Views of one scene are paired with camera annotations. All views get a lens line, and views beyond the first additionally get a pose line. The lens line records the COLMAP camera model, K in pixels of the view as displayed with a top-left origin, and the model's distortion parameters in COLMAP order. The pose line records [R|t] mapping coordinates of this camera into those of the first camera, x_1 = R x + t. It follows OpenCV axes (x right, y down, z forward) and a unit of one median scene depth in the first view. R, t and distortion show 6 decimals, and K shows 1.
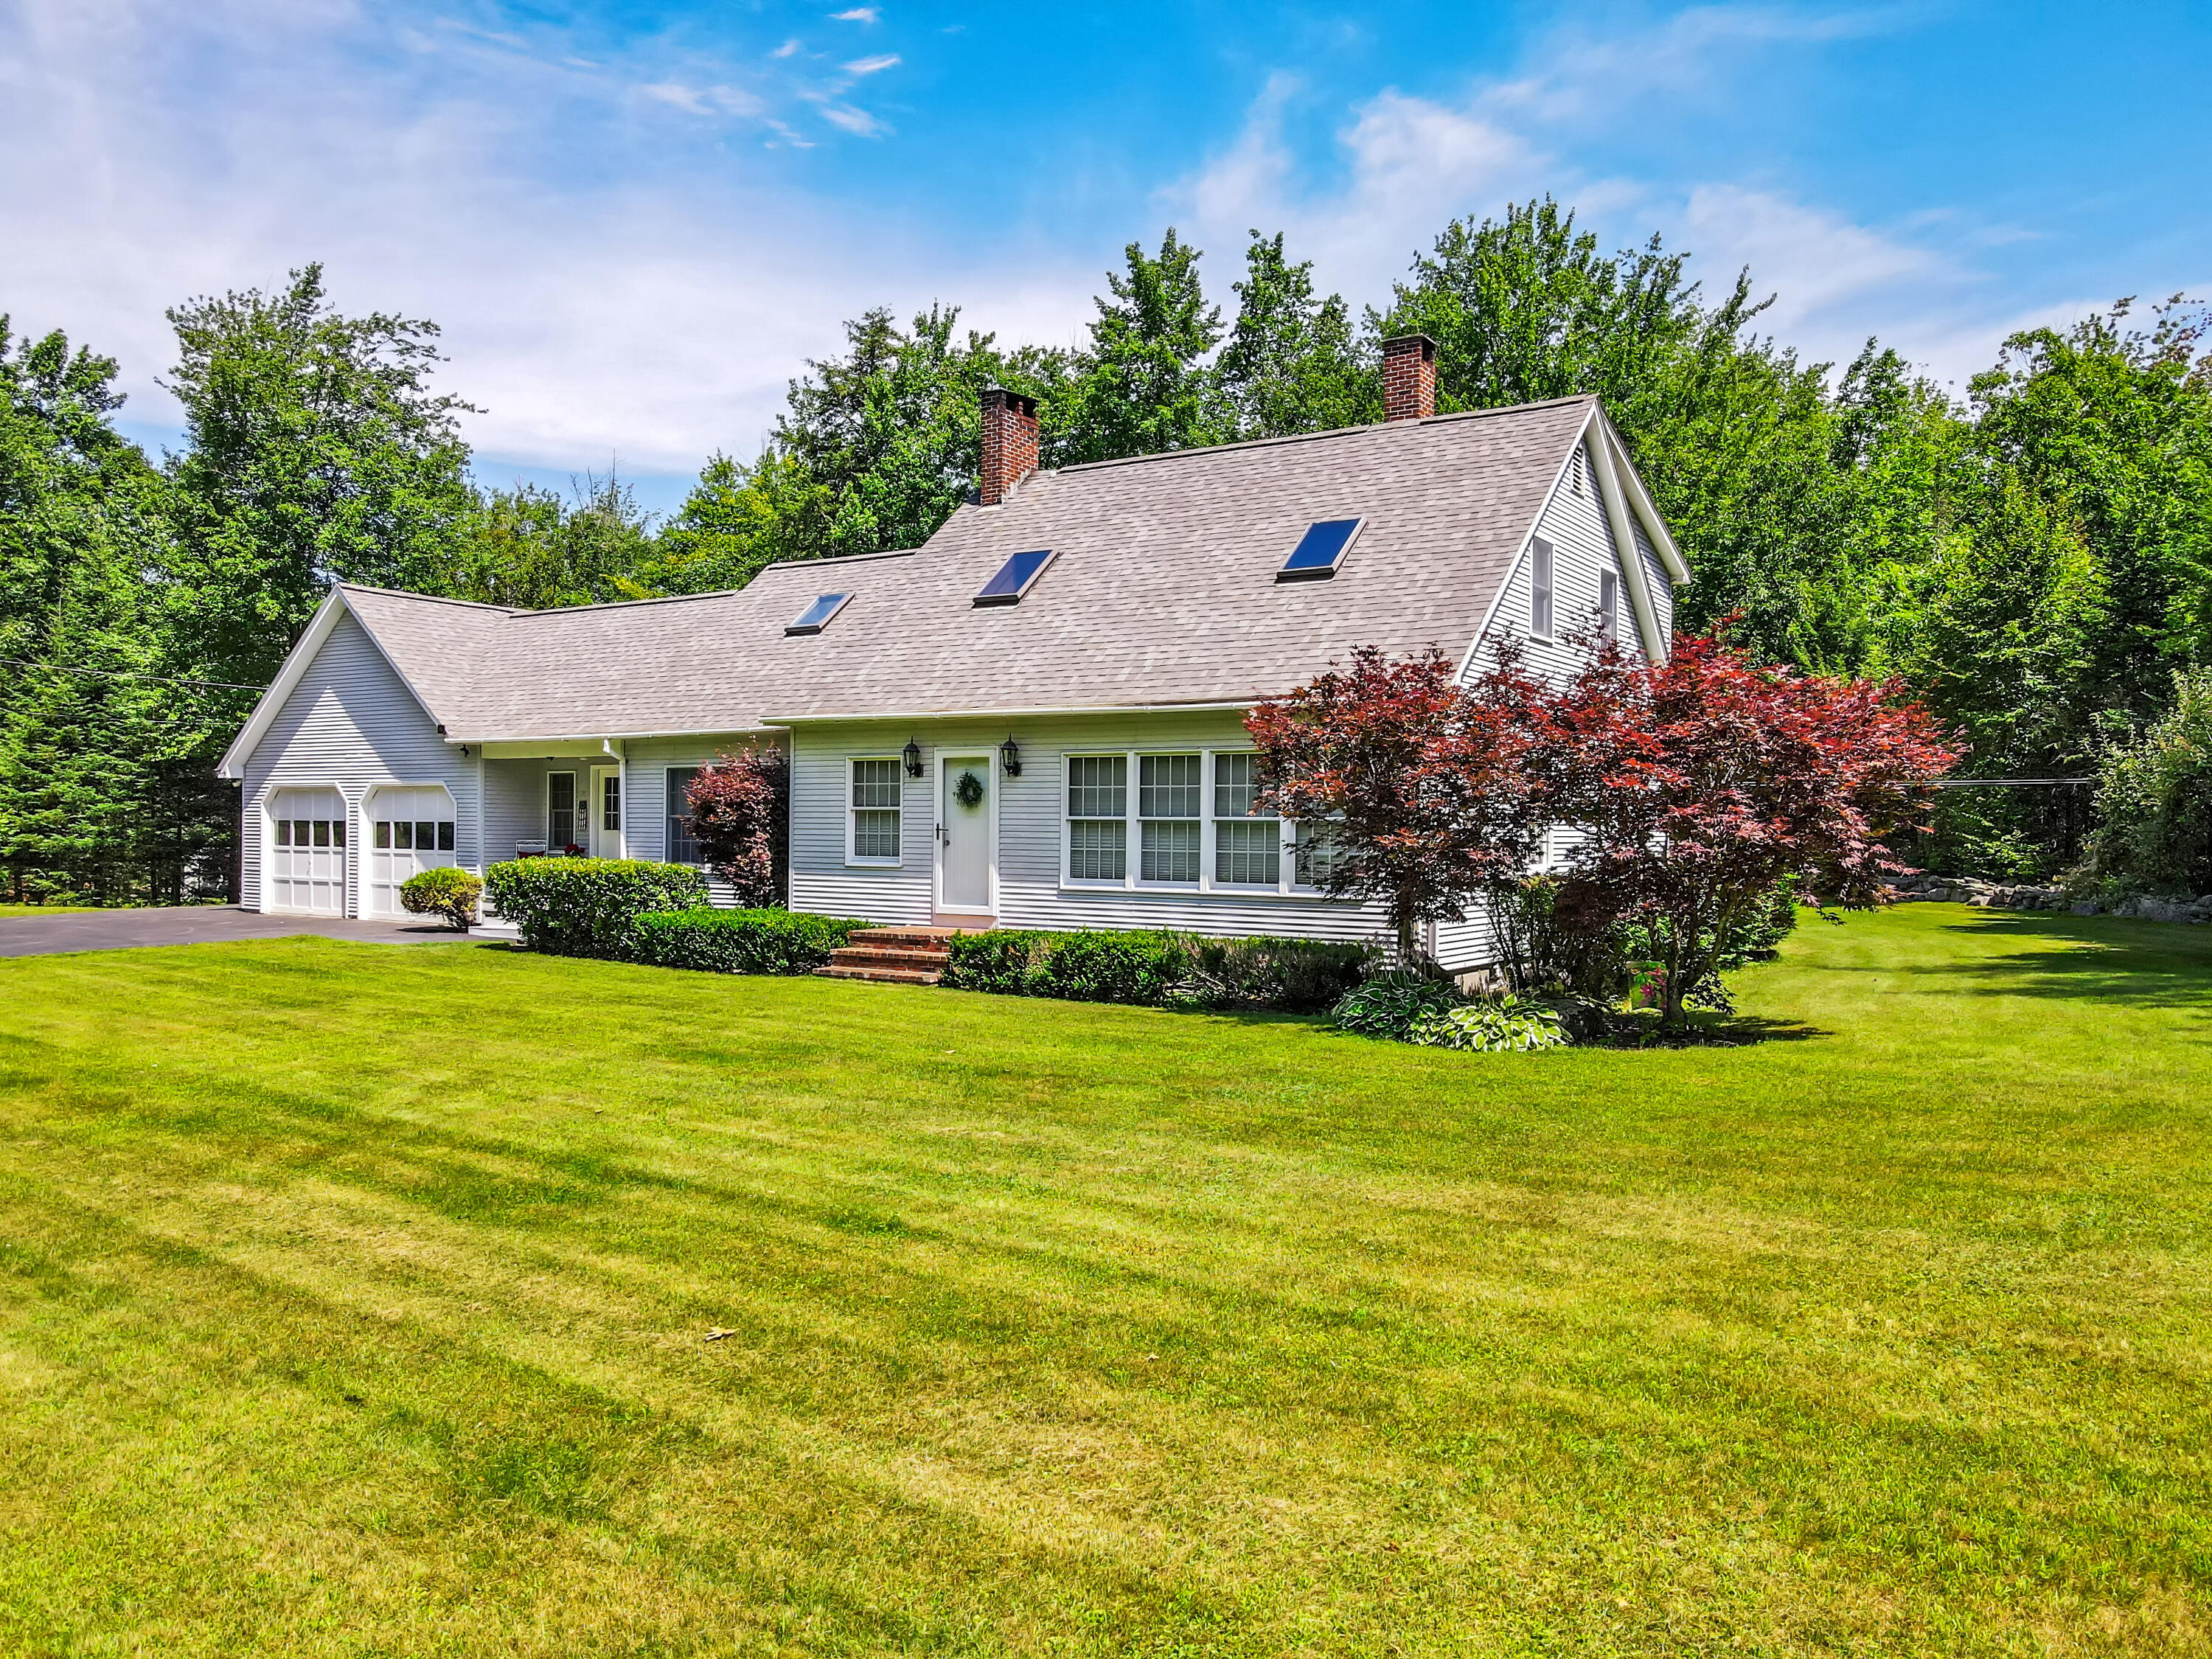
lens RADIAL K [[1551.0, 0, 1106.0], [0, 1551.0, 829.5], [0, 0, 1]] dist [0.012208, 0.005600]
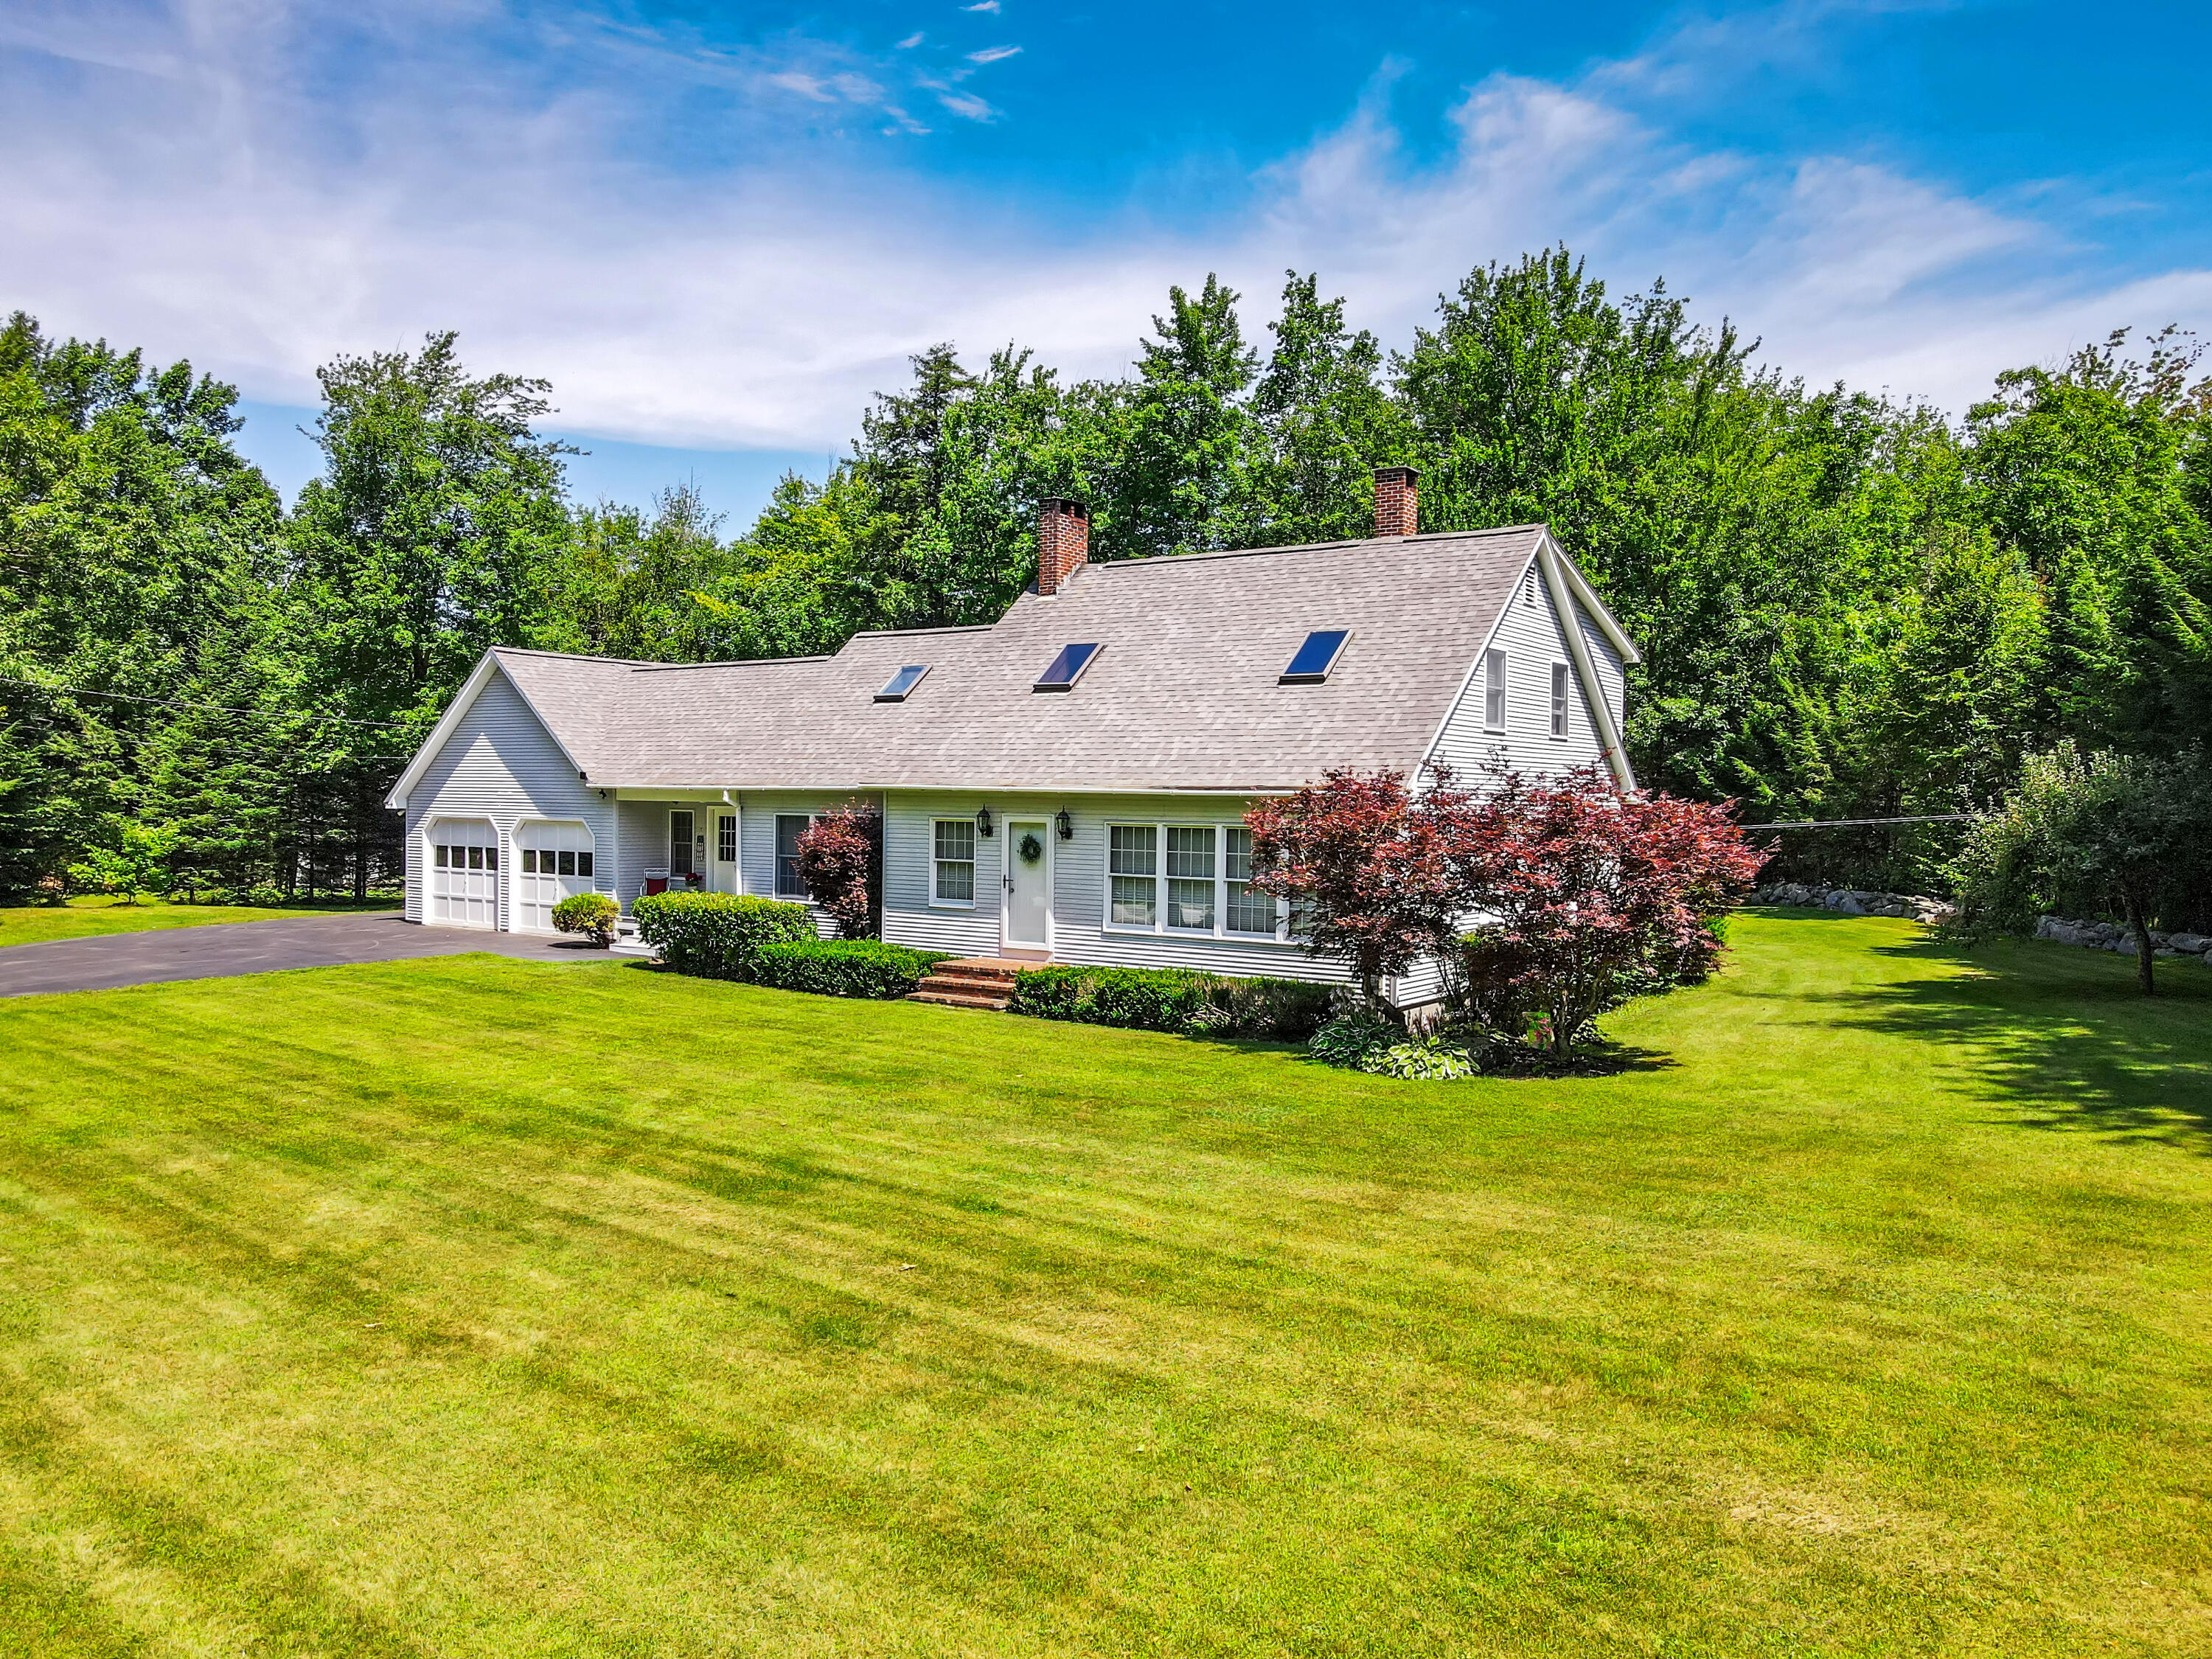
lens RADIAL K [[1535.9, 0, 1106.0], [0, 1535.9, 829.5], [0, 0, 1]] dist [0.000259, 0.020341]
pose [[0.999473, 0.002882, -0.032337, 0.011066], [-0.002345, 0.999859, 0.016629, -0.057770], [0.032380, -0.016544, 0.999339, -0.206540]]
